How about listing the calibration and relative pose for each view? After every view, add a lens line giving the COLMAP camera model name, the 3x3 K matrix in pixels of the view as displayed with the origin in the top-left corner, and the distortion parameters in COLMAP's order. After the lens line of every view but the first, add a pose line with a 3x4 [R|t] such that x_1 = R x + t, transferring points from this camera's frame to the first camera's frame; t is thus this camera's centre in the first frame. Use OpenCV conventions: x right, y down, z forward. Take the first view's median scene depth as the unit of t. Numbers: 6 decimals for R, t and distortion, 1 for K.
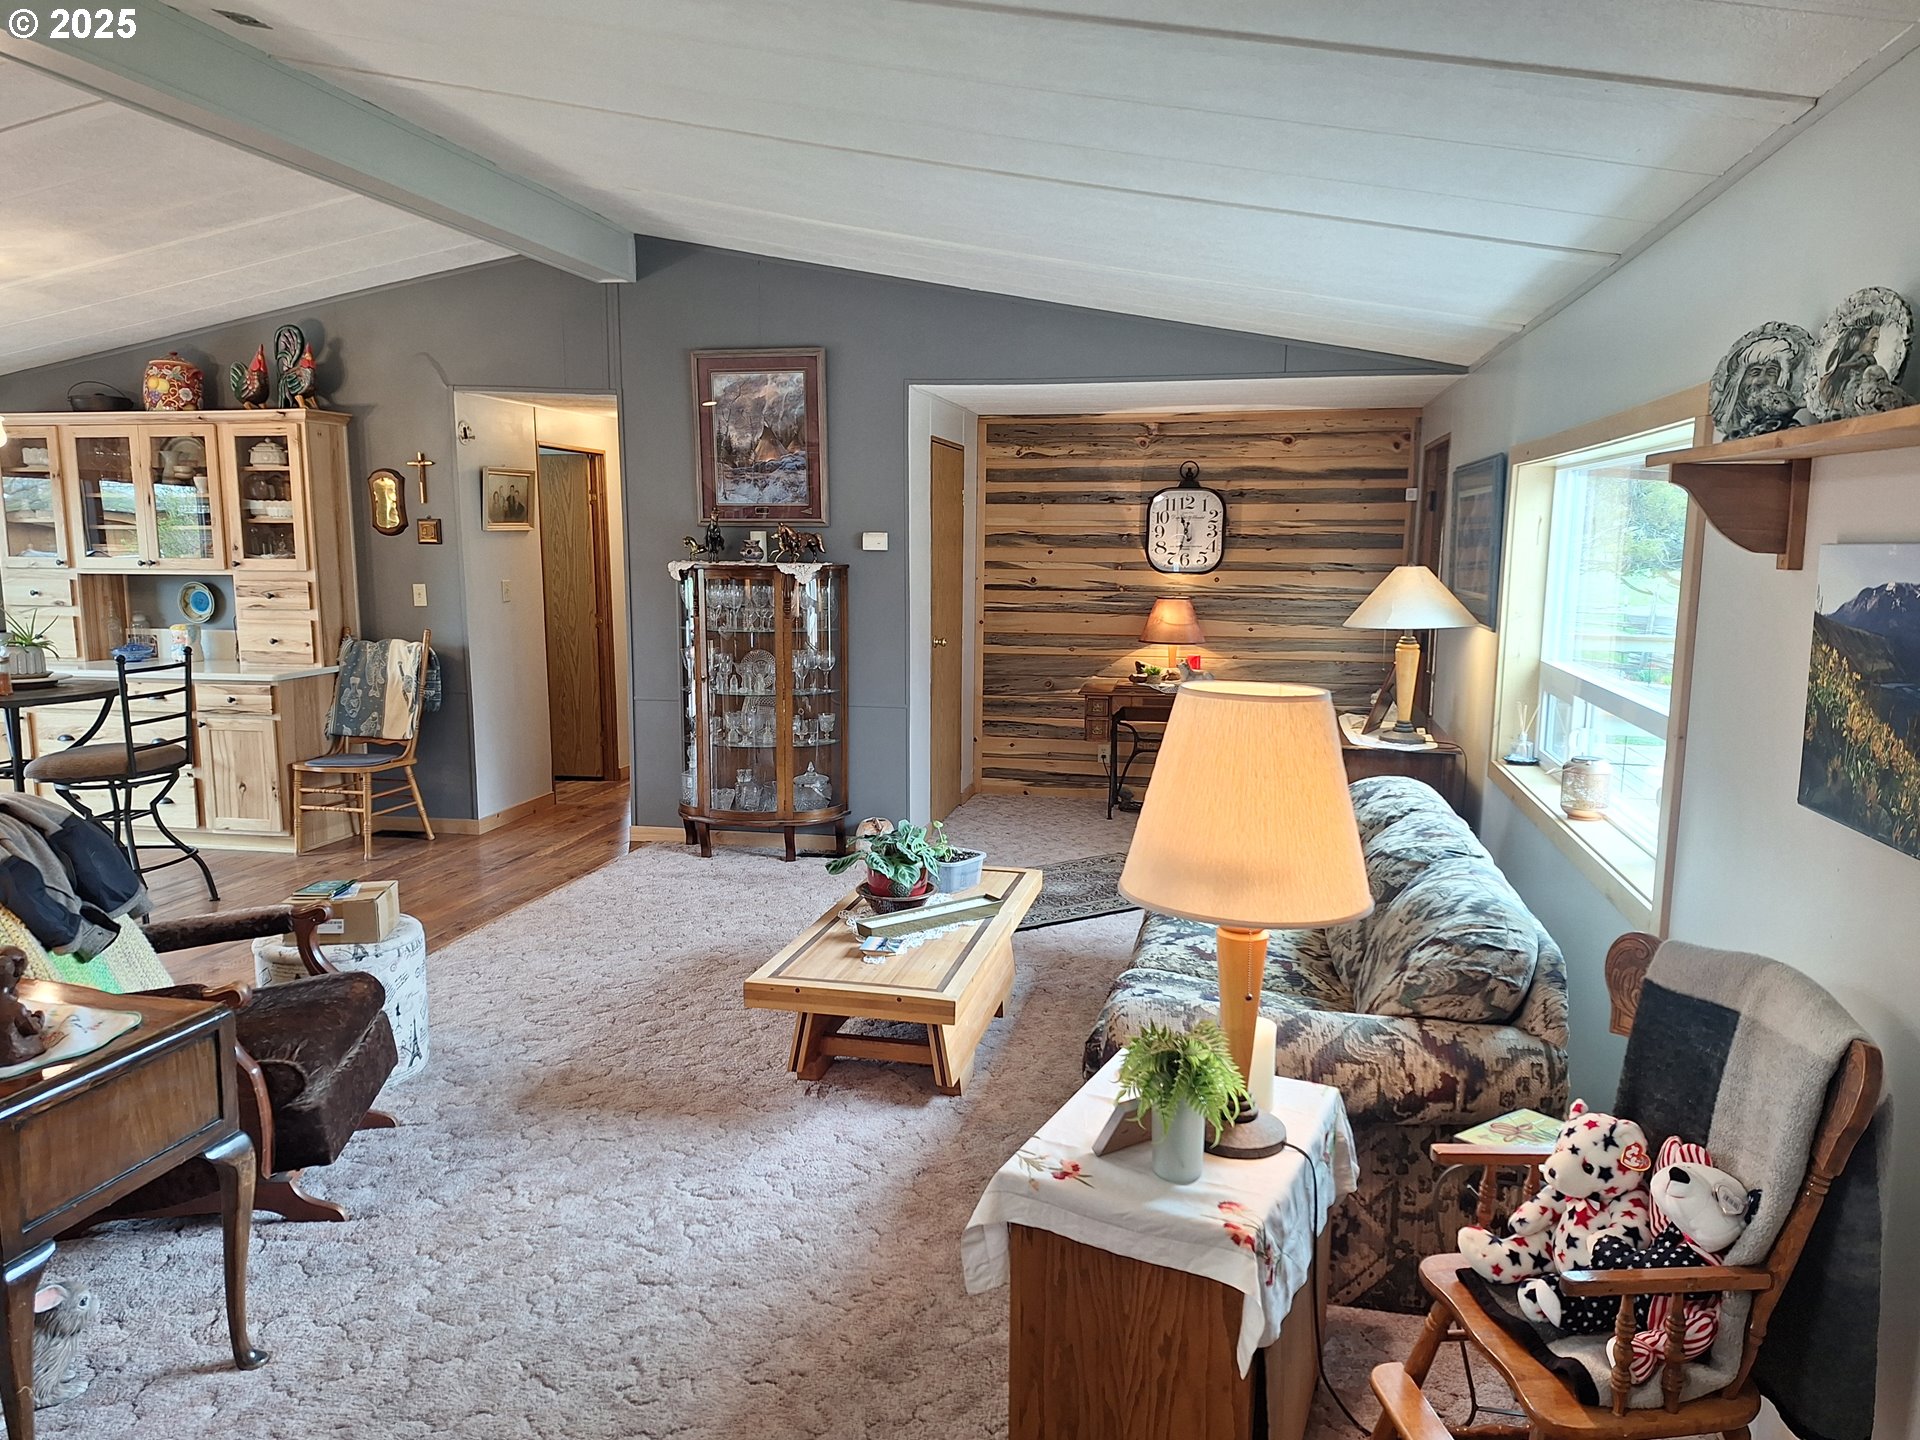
lens RADIAL K [[1269.8, 0, 944.5], [0, 1269.8, 715.6], [0, 0, 1]] dist [0.096980, -0.116973]
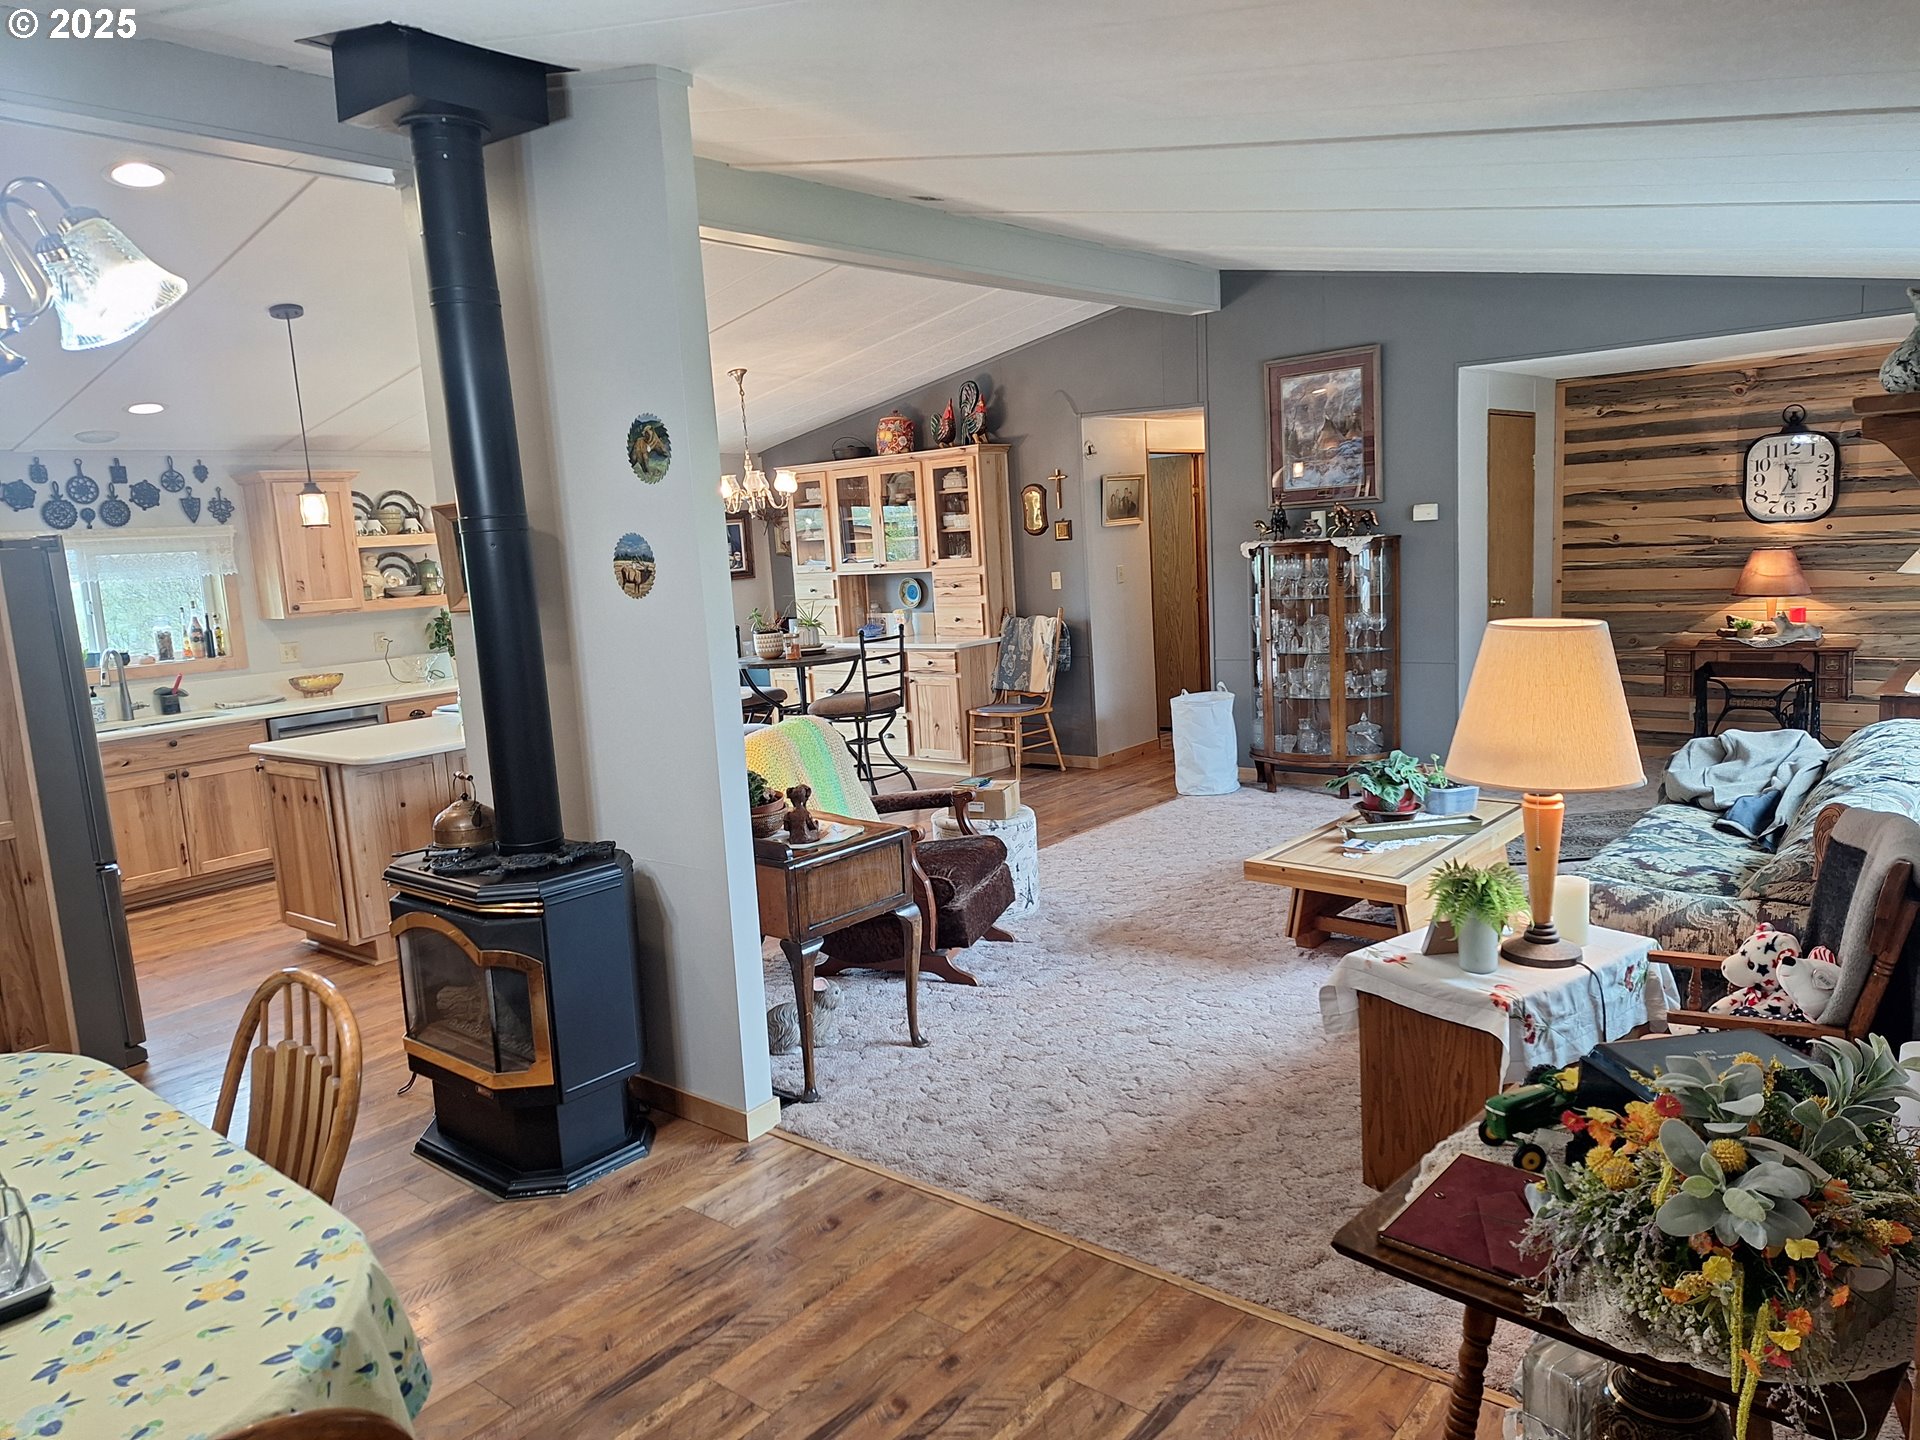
lens RADIAL K [[1269.8, 0, 944.5], [0, 1269.8, 715.6], [0, 0, 1]] dist [0.096980, -0.116973]
pose [[0.873727, 0.011428, -0.486283, 0.123535], [-0.002407, 0.999813, 0.019171, 0.018548], [0.486411, -0.015580, 0.873591, -0.178714]]
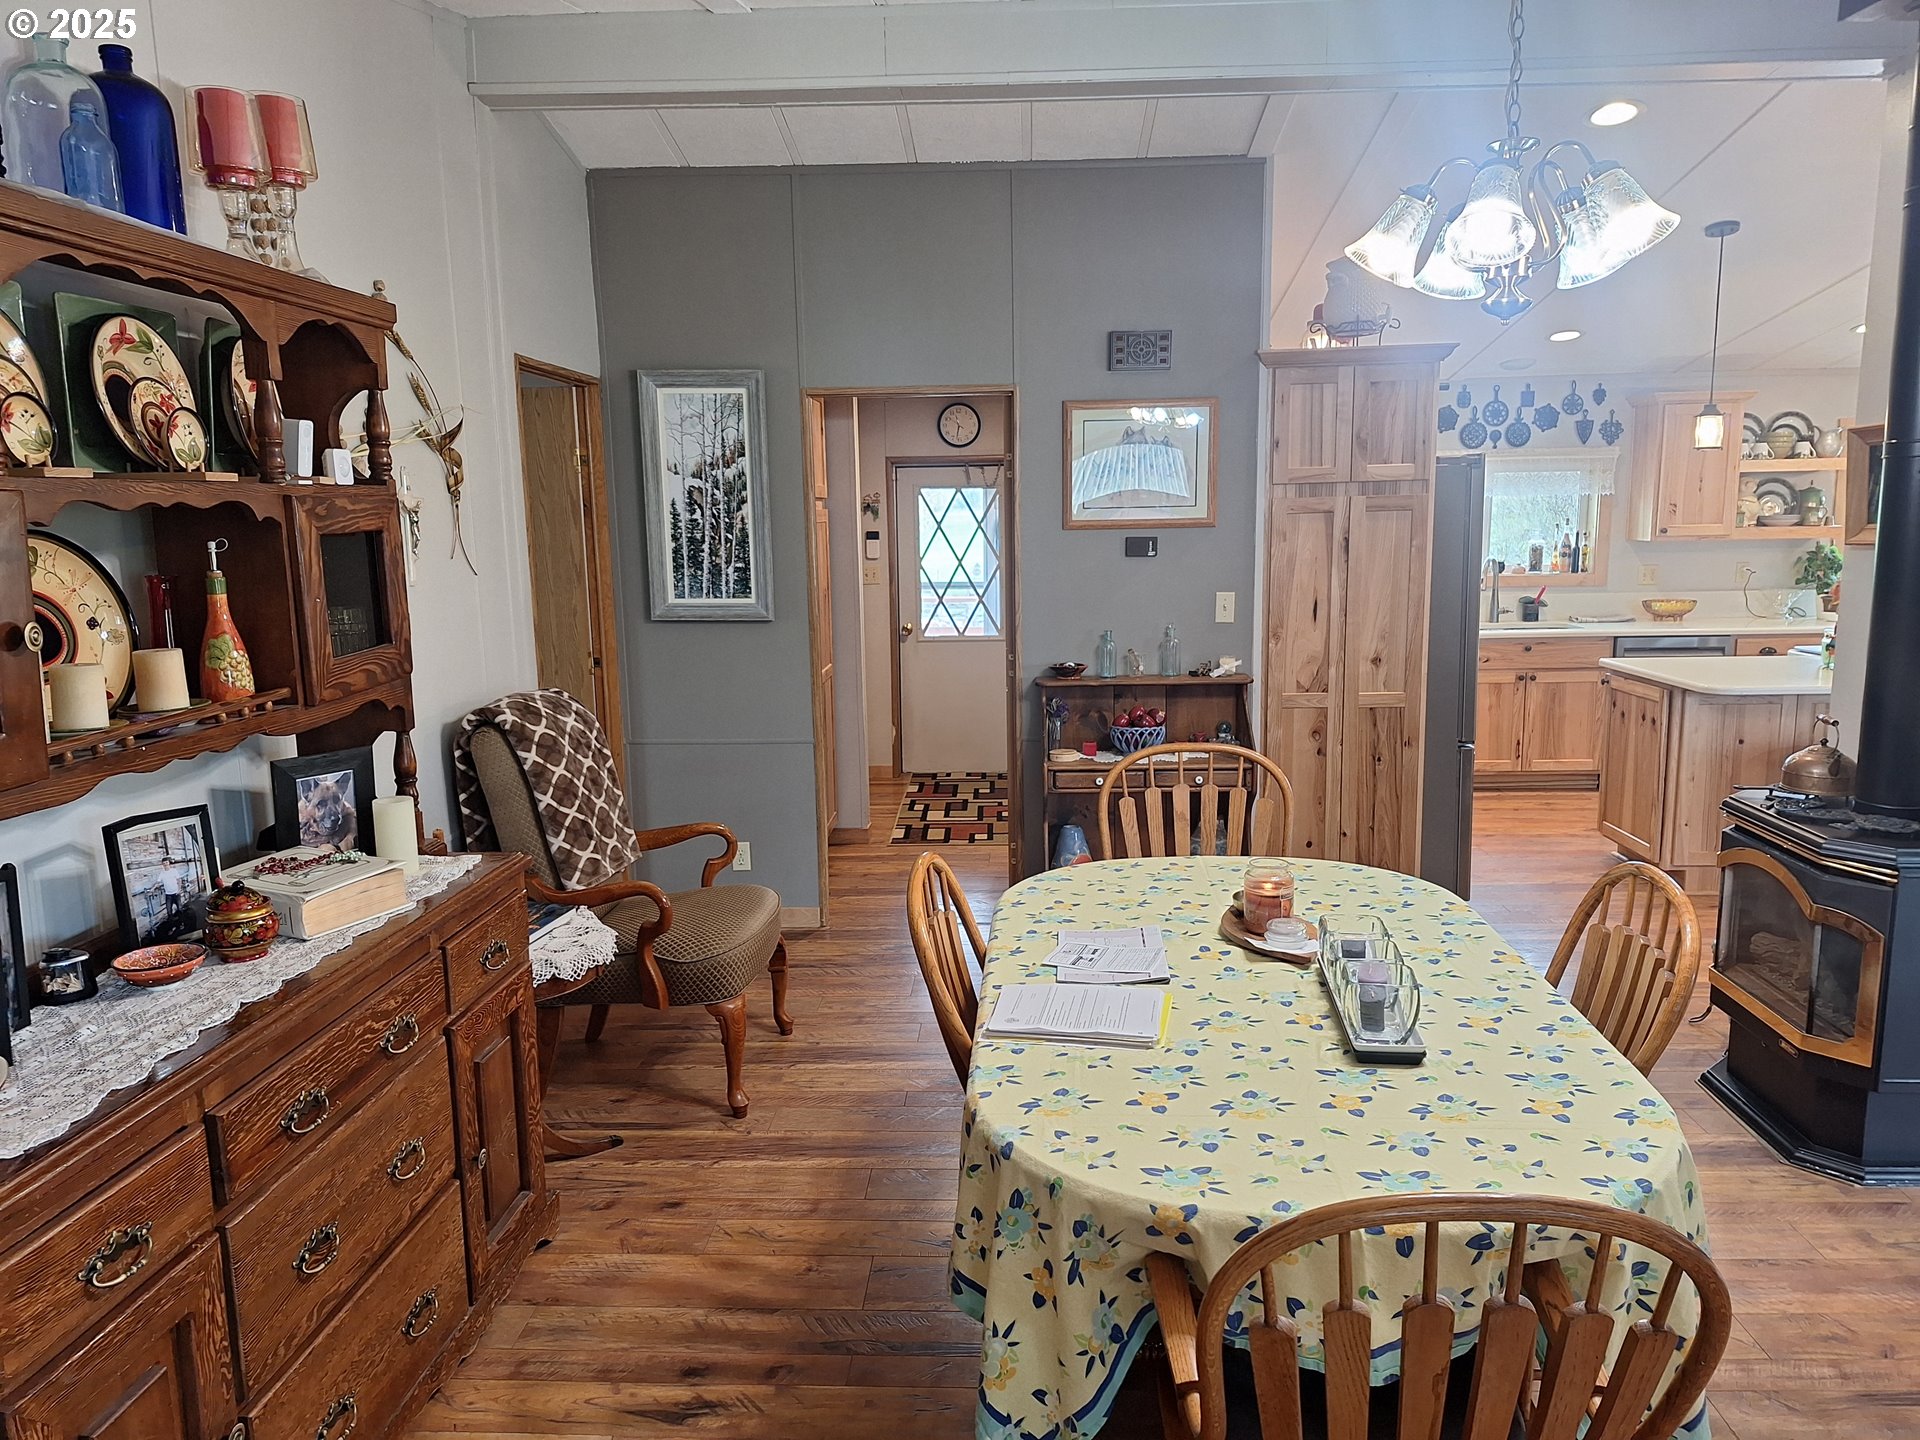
lens RADIAL K [[1325.7, 0, 998.0], [0, 1325.7, 730.2], [0, 0, 1]] dist [0.043672, -0.040374]
pose [[0.169399, 0.156938, -0.972972, 0.154608], [-0.120960, 0.983087, 0.137510, 0.030390], [0.978096, 0.094397, 0.185517, -0.250636]]
